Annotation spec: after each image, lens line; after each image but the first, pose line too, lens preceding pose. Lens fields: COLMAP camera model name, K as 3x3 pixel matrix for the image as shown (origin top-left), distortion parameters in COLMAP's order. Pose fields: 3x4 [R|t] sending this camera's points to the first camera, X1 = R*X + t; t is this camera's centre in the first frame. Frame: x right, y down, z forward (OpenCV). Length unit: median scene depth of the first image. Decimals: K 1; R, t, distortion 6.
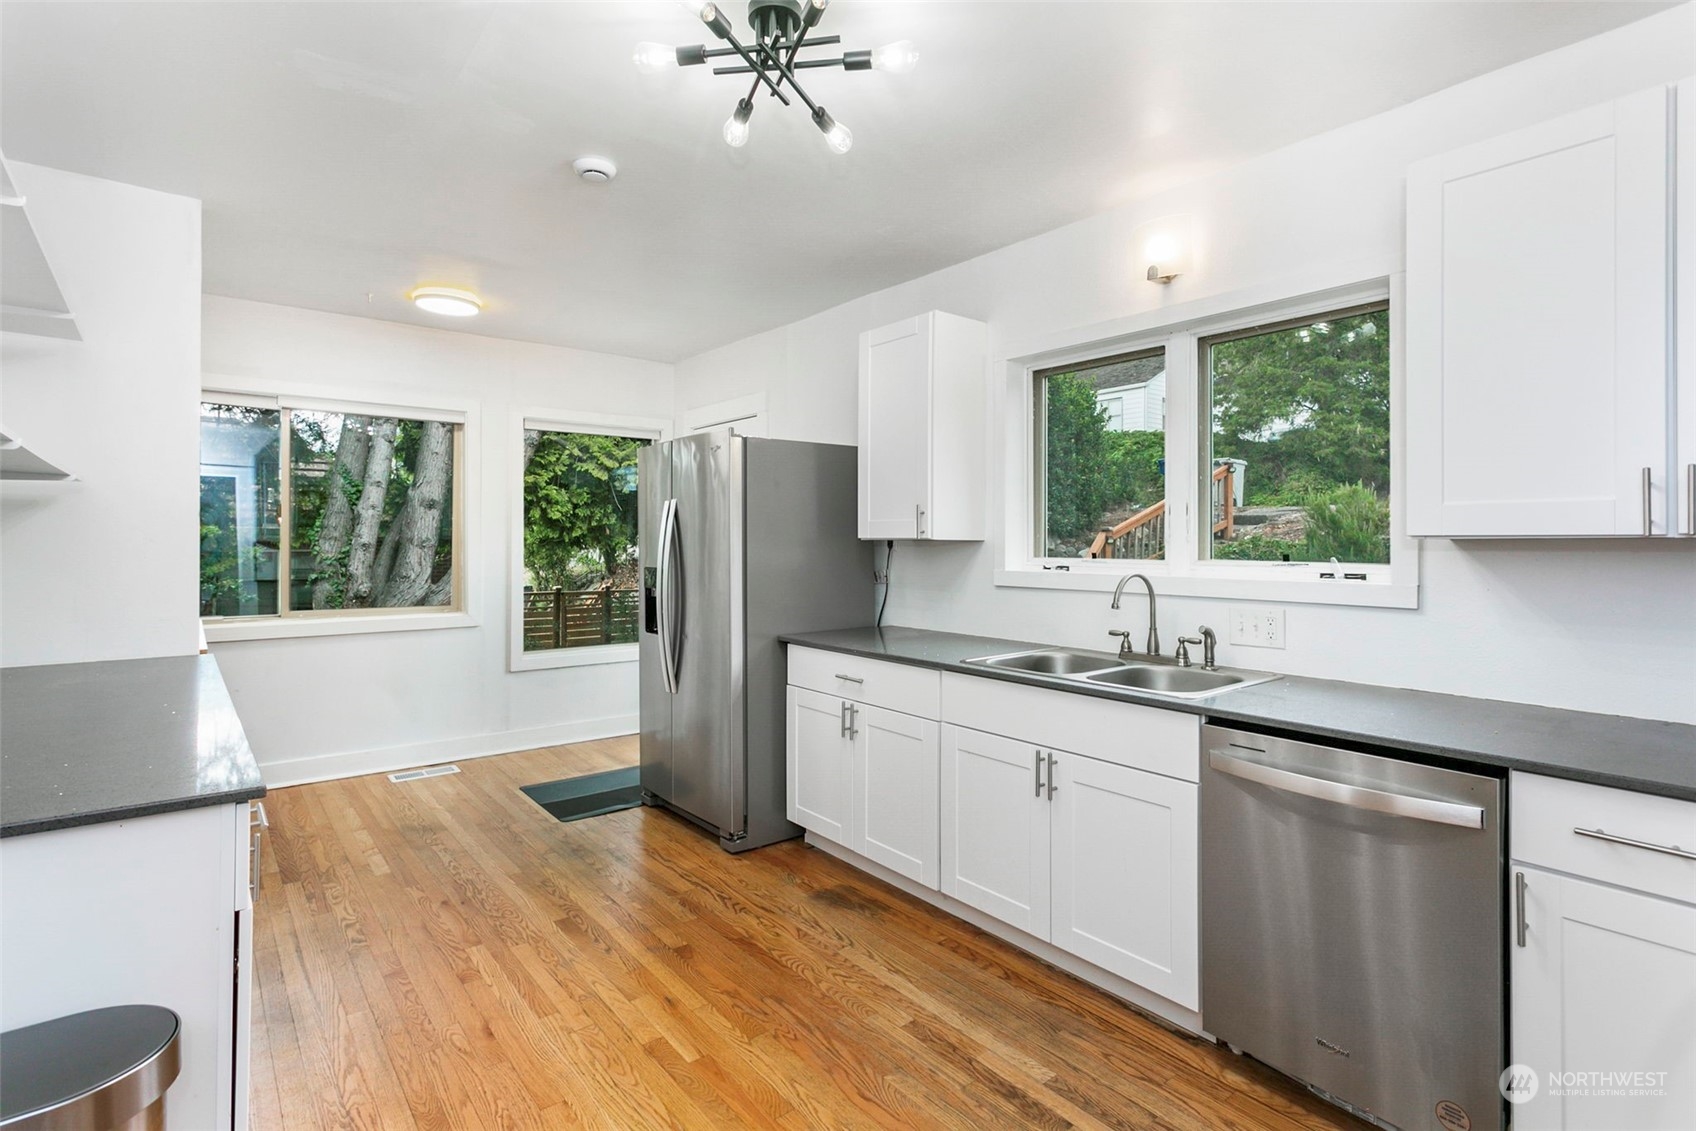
lens RADIAL K [[815.0, 0, 845.4], [0, 815.0, 552.7], [0, 0, 1]] dist [0.010753, 0.000664]
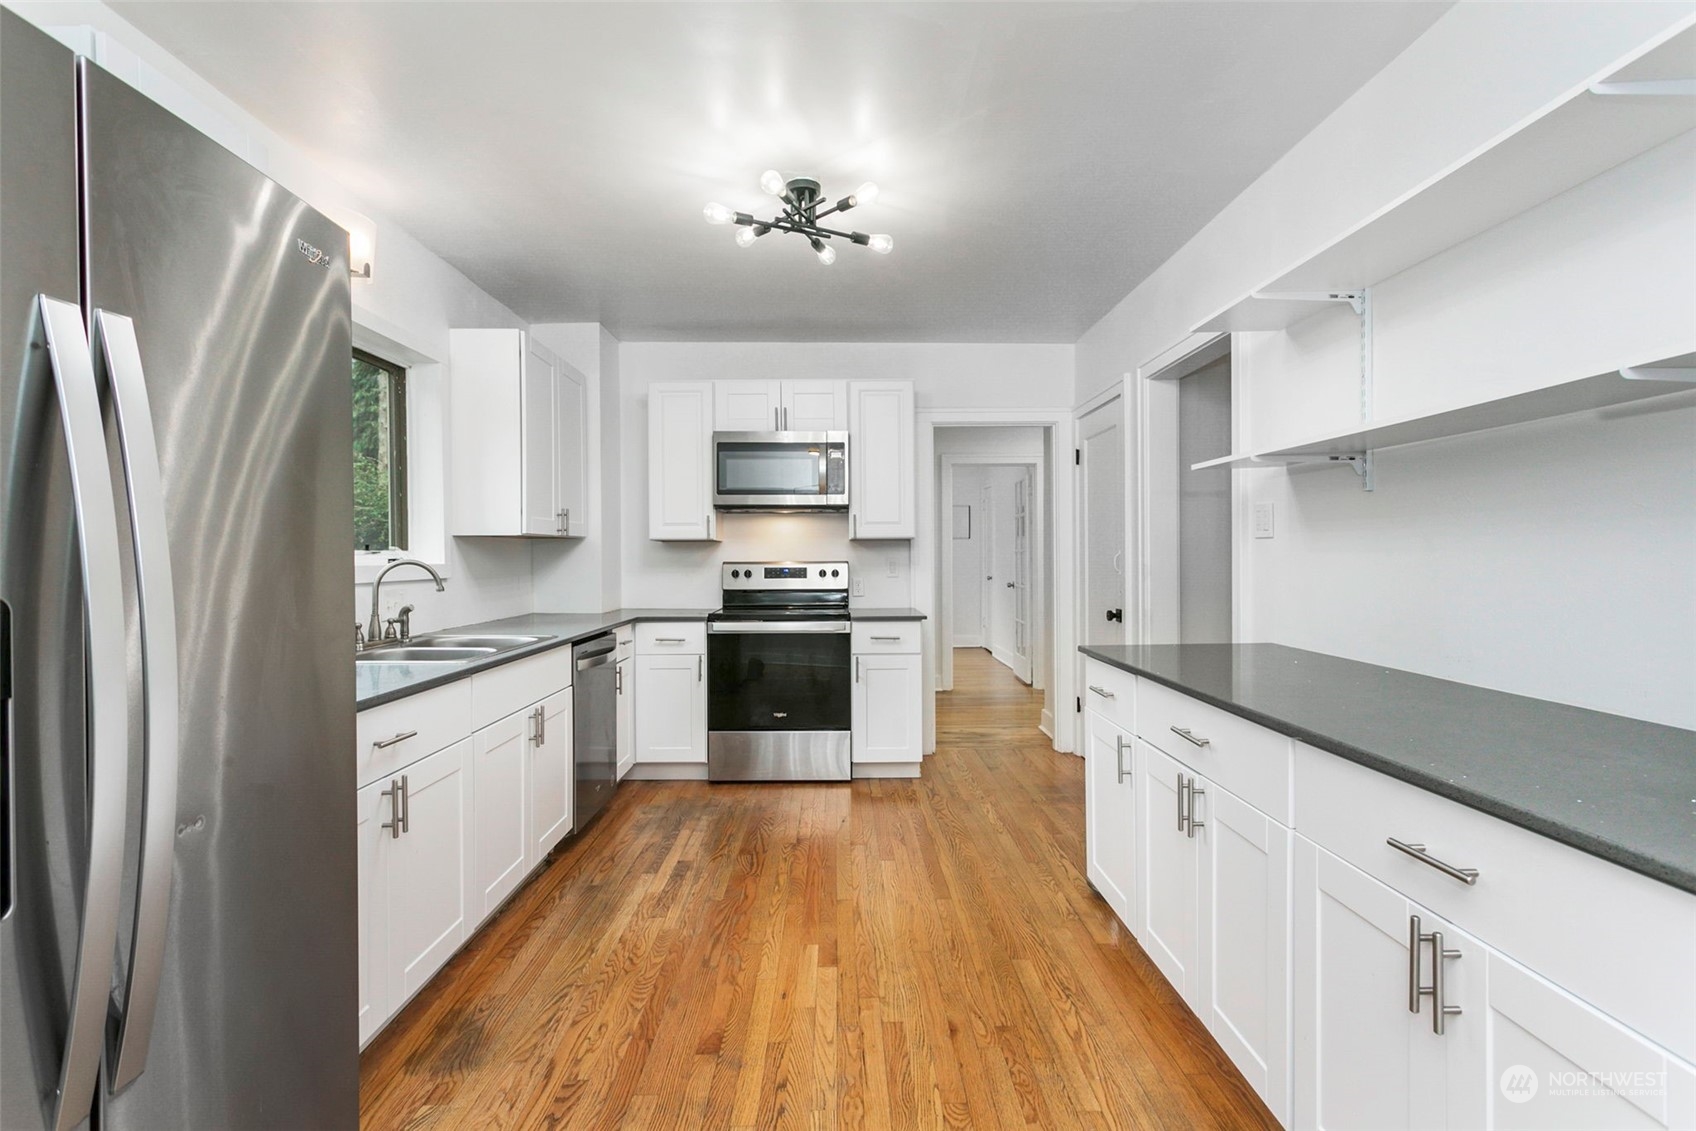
lens RADIAL K [[815.0, 0, 845.6], [0, 815.0, 561.1], [0, 0, 1]] dist [0.010753, 0.000664]
pose [[-0.787832, -0.000750, 0.615889, -0.875802], [0.011183, 0.999817, 0.015523, 0.017545], [-0.615788, 0.019117, -0.787680, 1.718351]]
